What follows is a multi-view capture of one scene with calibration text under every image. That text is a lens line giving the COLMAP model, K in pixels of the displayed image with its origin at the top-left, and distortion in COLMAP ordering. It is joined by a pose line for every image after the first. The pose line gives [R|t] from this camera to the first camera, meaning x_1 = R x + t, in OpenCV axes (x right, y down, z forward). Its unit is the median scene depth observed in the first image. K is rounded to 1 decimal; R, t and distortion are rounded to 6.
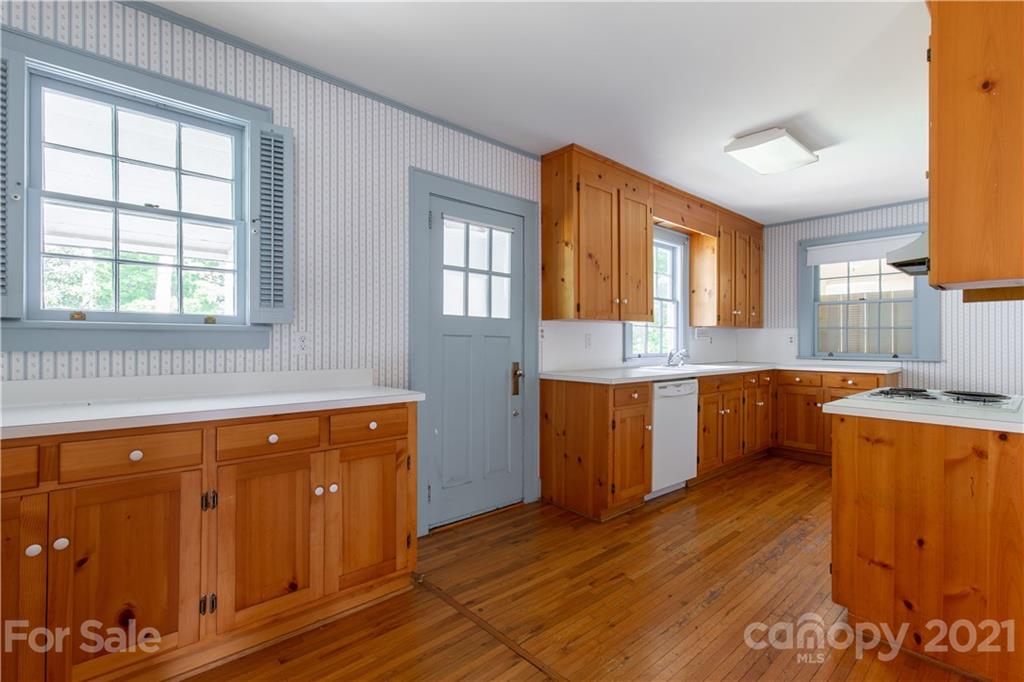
lens RADIAL K [[464.1, 0, 519.3], [0, 464.1, 347.9], [0, 0, 1]] dist [0.002420, -0.001245]
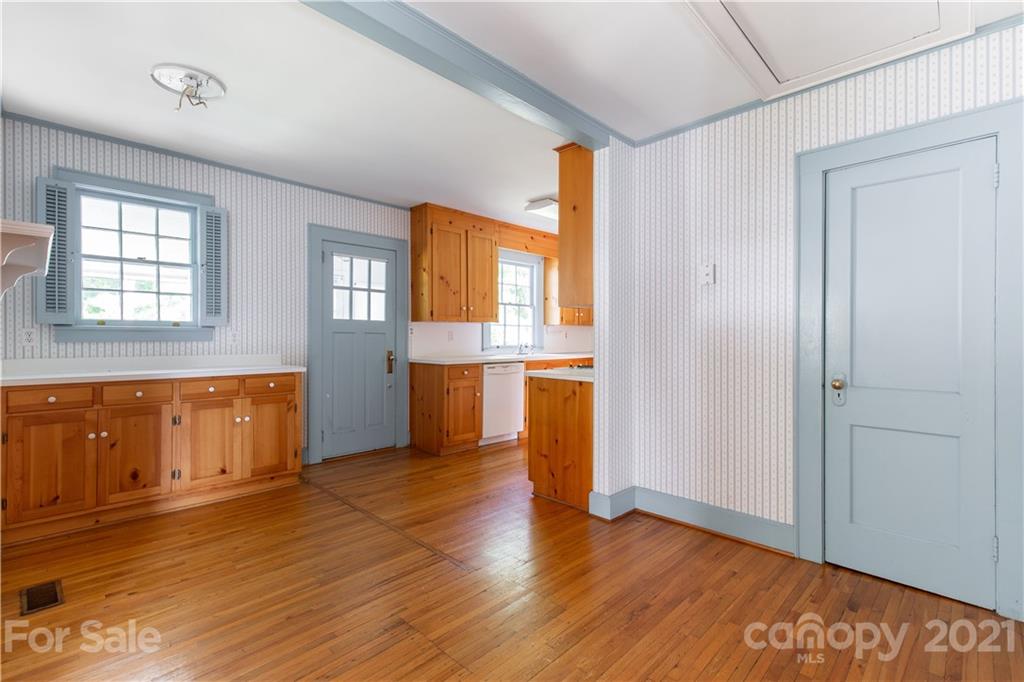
lens RADIAL K [[464.1, 0, 504.8], [0, 464.1, 343.3], [0, 0, 1]] dist [0.002420, -0.001245]
pose [[0.999446, -0.001762, 0.033222, 0.446024], [0.001716, 0.999998, 0.001389, 0.008907], [-0.033224, -0.001331, 0.999447, -0.687625]]
